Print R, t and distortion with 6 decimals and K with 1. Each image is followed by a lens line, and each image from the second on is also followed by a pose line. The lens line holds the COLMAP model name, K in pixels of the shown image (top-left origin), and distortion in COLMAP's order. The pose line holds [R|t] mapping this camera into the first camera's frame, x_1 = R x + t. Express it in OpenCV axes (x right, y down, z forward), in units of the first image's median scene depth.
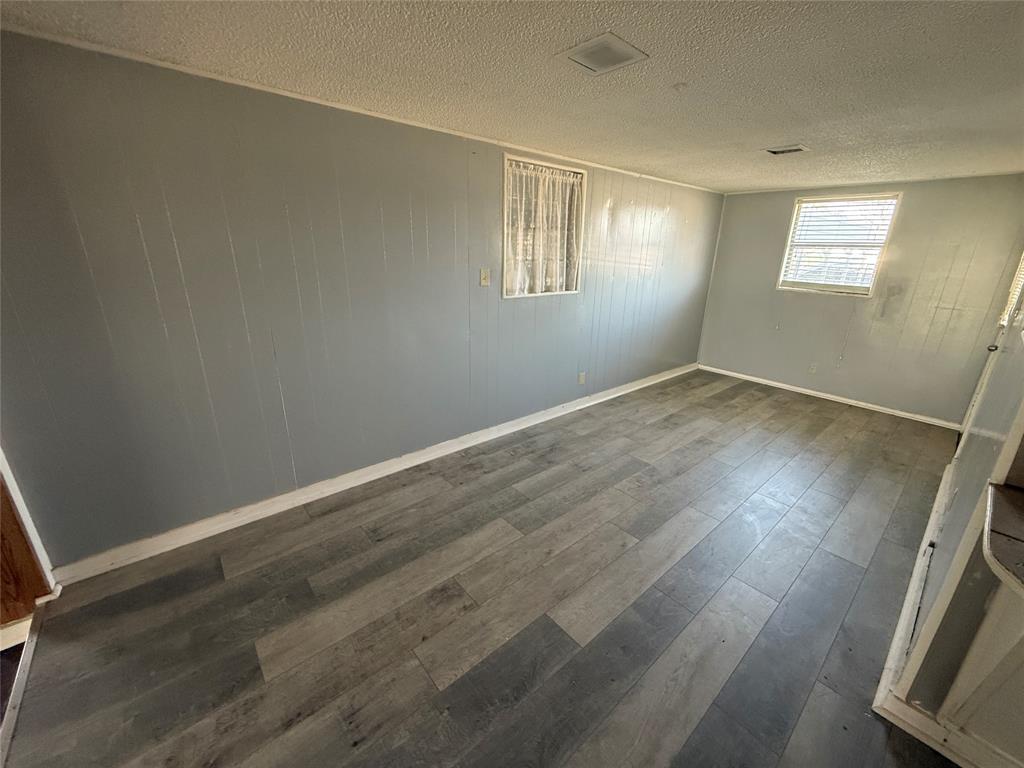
lens RADIAL K [[408.8, 0, 514.4], [0, 408.8, 382.7], [0, 0, 1]] dist [0.008404, 0.000204]
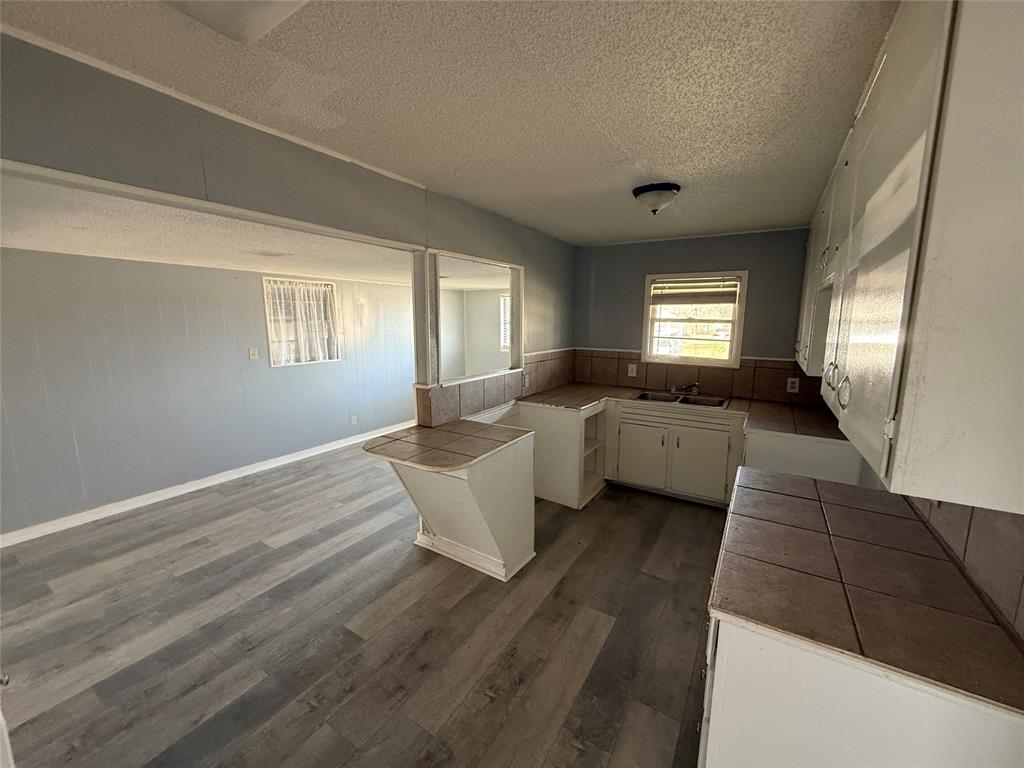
lens RADIAL K [[408.8, 0, 510.5], [0, 408.8, 384.7], [0, 0, 1]] dist [0.008404, 0.000204]
pose [[0.956546, -0.066962, 0.283789, 0.379021], [0.109620, 0.984459, -0.137198, 0.154323], [-0.270191, 0.162346, 0.949021, -0.626439]]
